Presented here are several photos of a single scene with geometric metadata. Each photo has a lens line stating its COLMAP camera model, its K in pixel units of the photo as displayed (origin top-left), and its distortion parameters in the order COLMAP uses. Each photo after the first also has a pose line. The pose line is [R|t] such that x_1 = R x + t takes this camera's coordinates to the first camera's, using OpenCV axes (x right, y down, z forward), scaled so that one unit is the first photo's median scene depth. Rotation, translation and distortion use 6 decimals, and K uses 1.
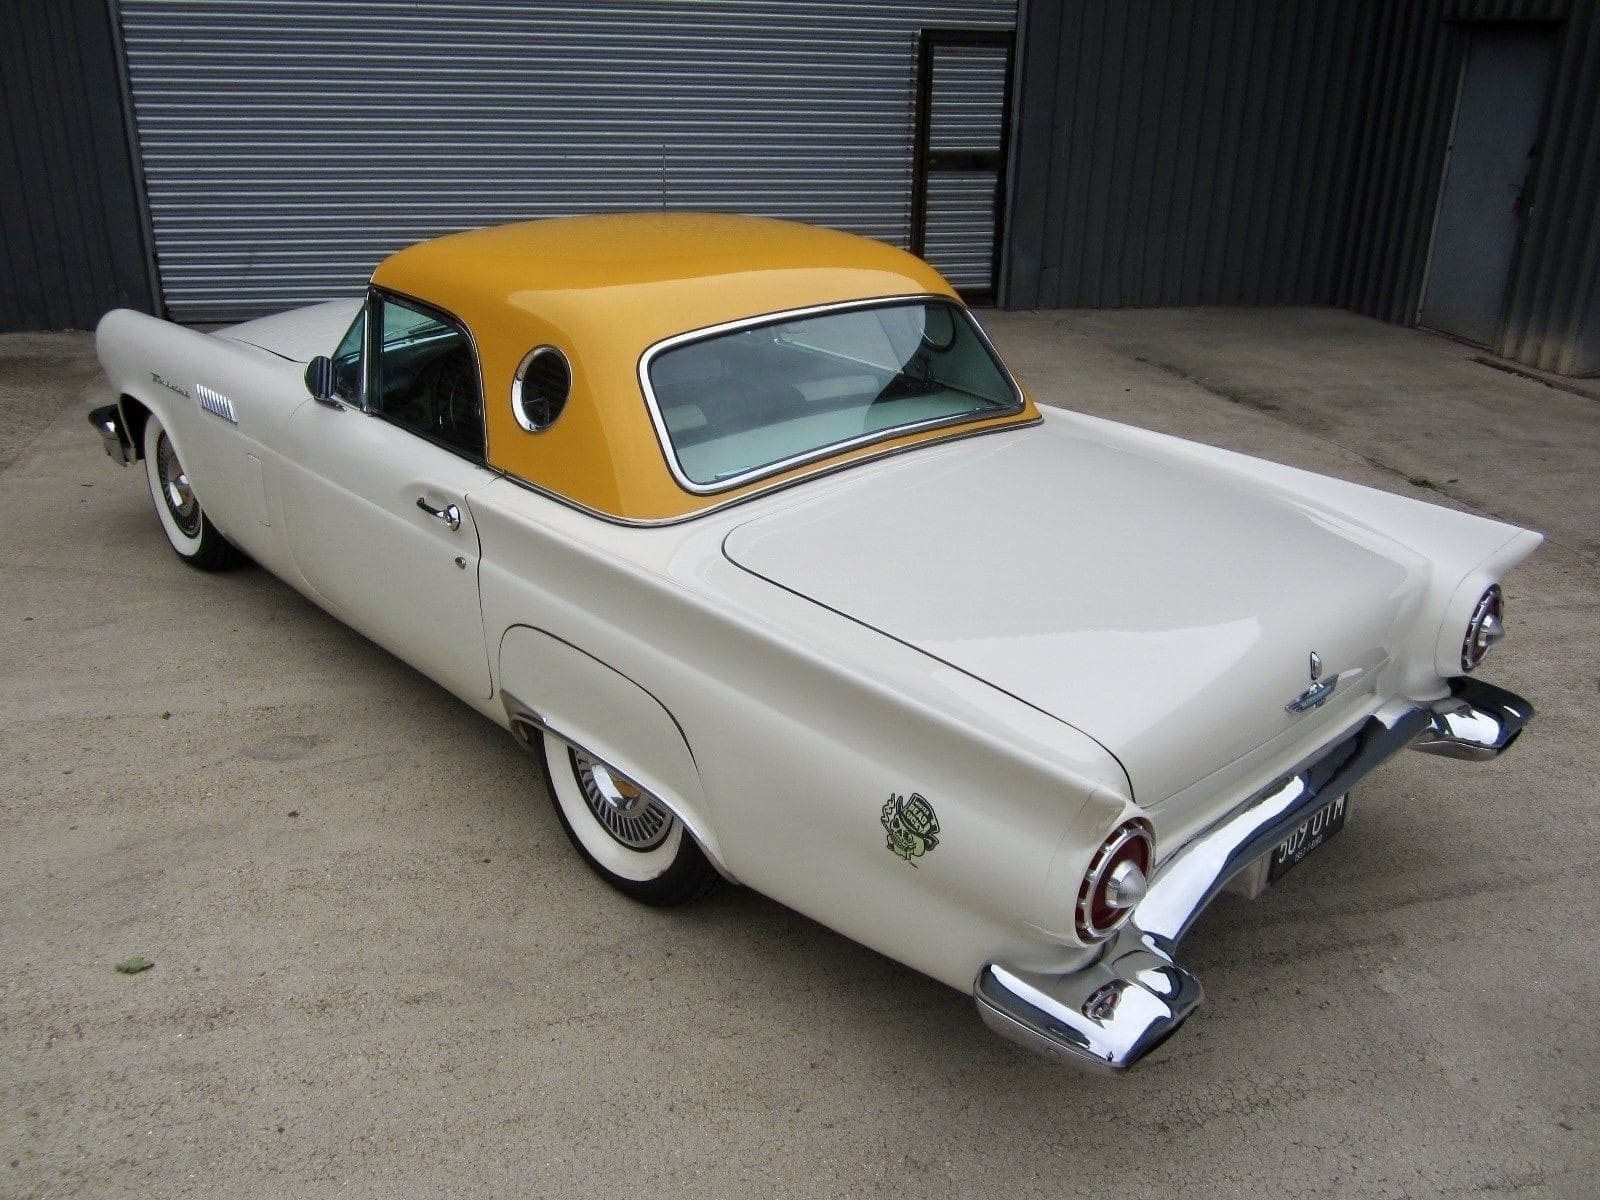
lens RADIAL K [[1302.1, 0, 794.7], [0, 1302.1, 587.1], [0, 0, 1]] dist [-0.052118, 0.017365]
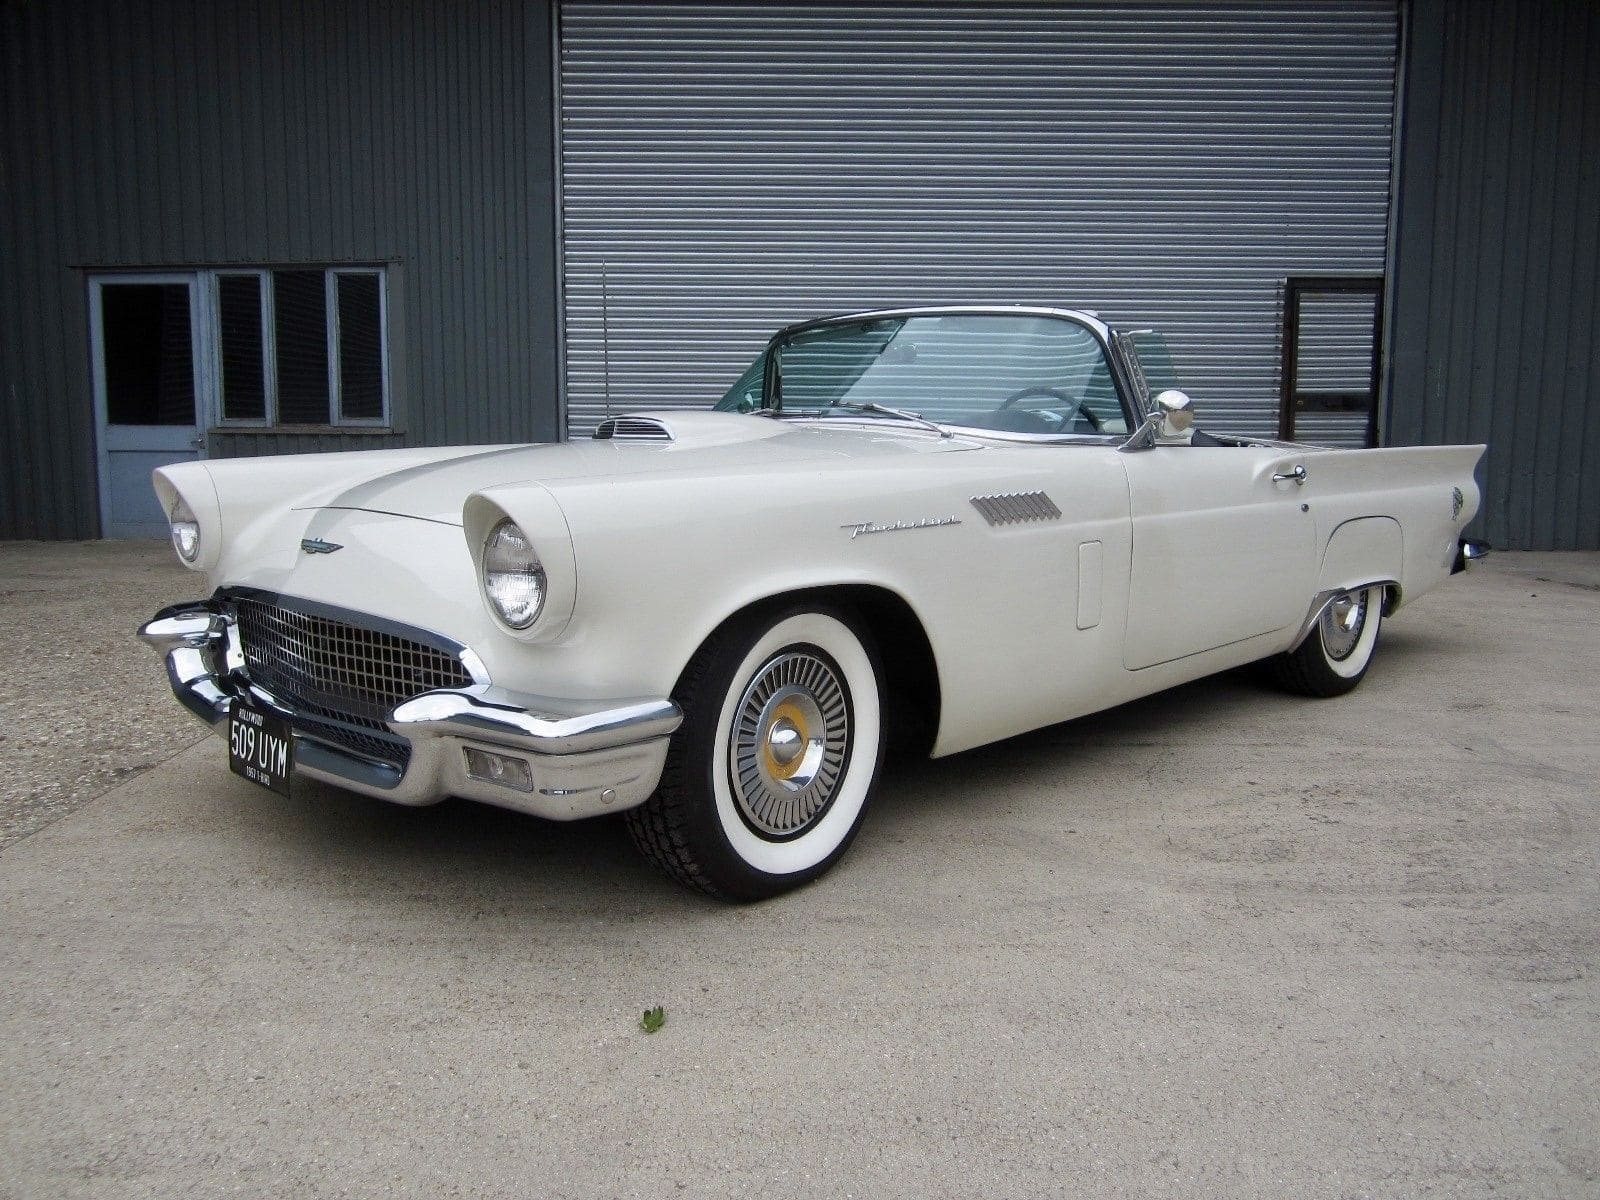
lens RADIAL K [[1302.1, 0, 802.2], [0, 1302.1, 591.5], [0, 0, 1]] dist [-0.052118, 0.017365]
pose [[0.970801, 0.012570, -0.239558, -0.034599], [-0.074339, 0.965229, -0.250613, 0.119891], [0.228078, 0.261104, 0.937979, 0.015958]]
